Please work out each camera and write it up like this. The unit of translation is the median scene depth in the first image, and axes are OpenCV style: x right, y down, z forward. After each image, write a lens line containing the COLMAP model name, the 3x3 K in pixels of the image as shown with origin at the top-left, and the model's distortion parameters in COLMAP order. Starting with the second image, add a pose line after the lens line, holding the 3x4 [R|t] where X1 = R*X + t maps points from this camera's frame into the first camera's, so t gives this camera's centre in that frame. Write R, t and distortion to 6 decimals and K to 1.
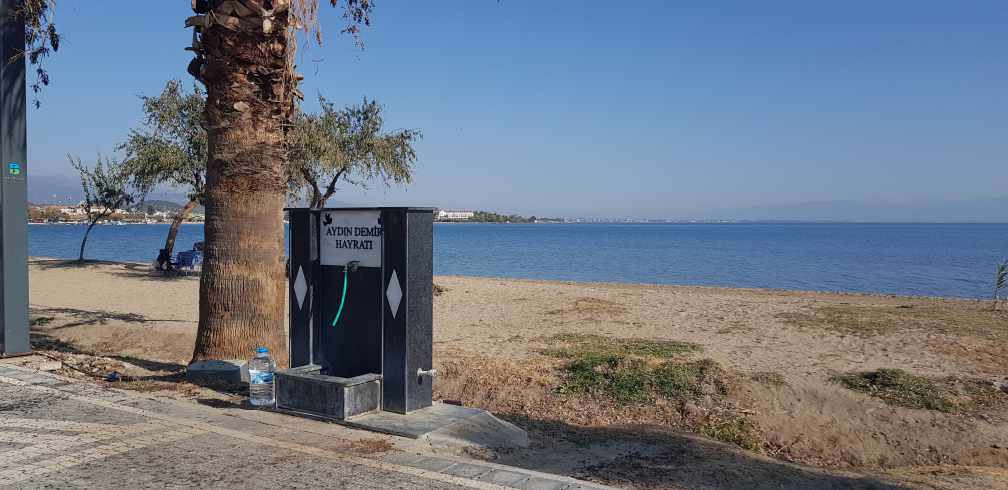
lens RADIAL K [[772.0, 0, 491.9], [0, 772.0, 243.8], [0, 0, 1]] dist [0.098660, -0.185164]
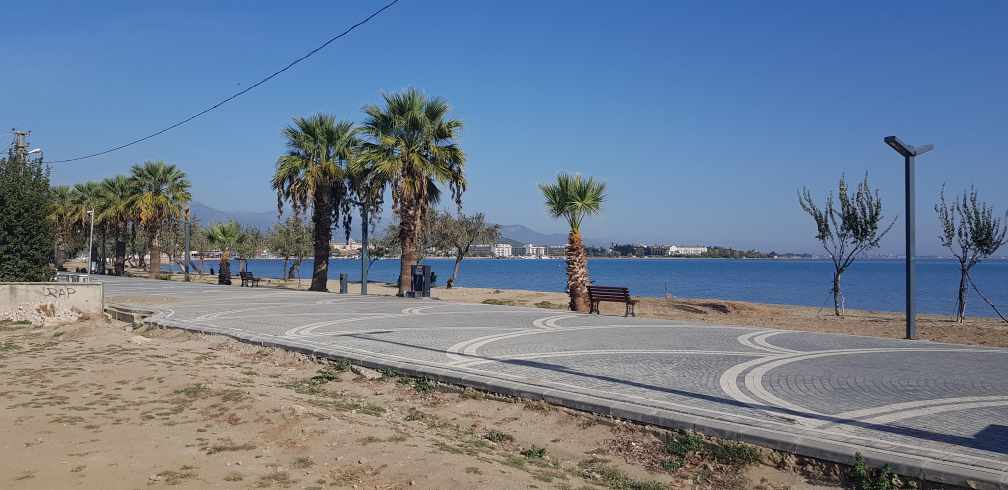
lens RADIAL K [[772.0, 0, 491.9], [0, 772.0, 243.8], [0, 0, 1]] dist [0.098660, -0.185164]
pose [[0.955269, -0.002174, -0.295730, 0.908271], [-0.011189, 0.998991, -0.043486, 0.018178], [0.295527, 0.044849, 0.954281, -1.952783]]
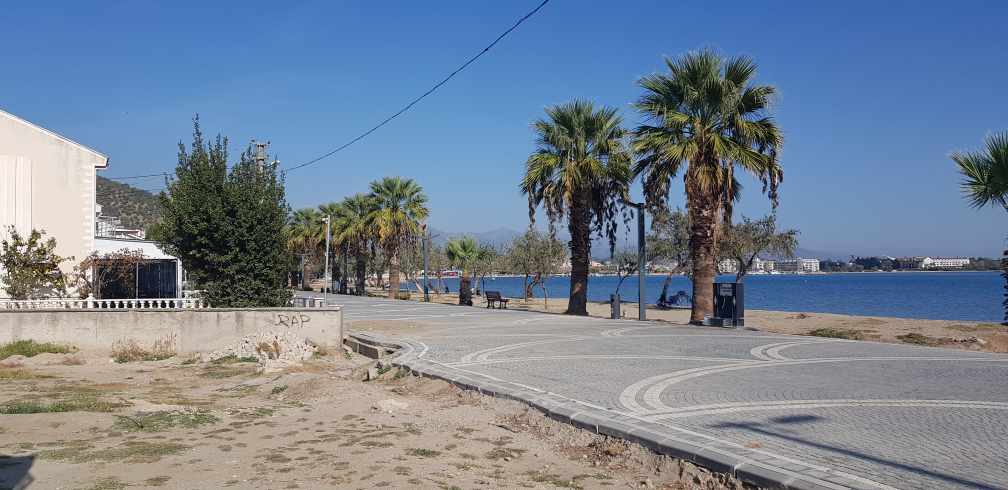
lens RADIAL K [[772.0, 0, 491.9], [0, 772.0, 243.8], [0, 0, 1]] dist [0.098660, -0.185164]
pose [[0.838758, -0.029144, -0.543724, 0.480208], [-0.006085, 0.998002, -0.062881, 0.008528], [0.544470, 0.056050, 0.836905, -1.490040]]
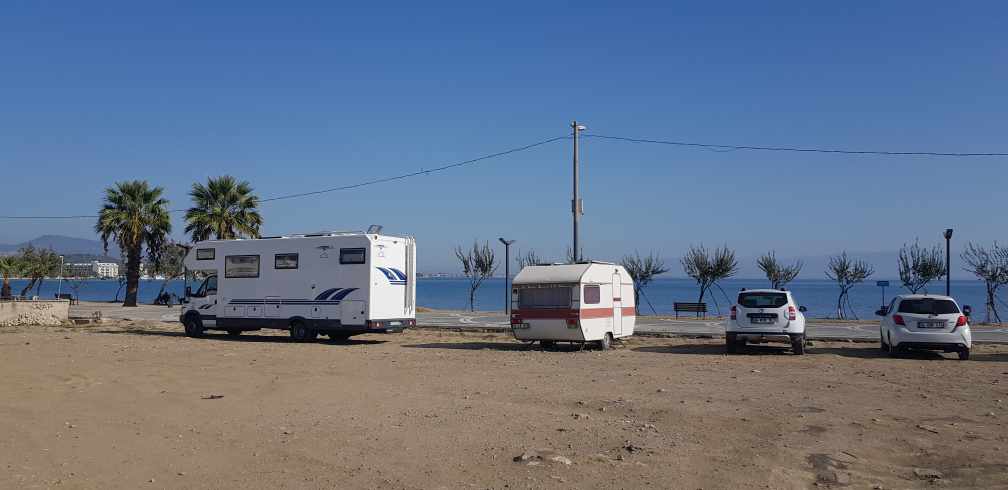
lens RADIAL K [[772.0, 0, 491.9], [0, 772.0, 243.8], [0, 0, 1]] dist [0.098660, -0.185164]
pose [[0.984479, 0.009902, 0.175220, 0.522829], [0.002550, 0.997494, -0.070699, 0.041382], [-0.175481, 0.070049, 0.981988, -3.849552]]
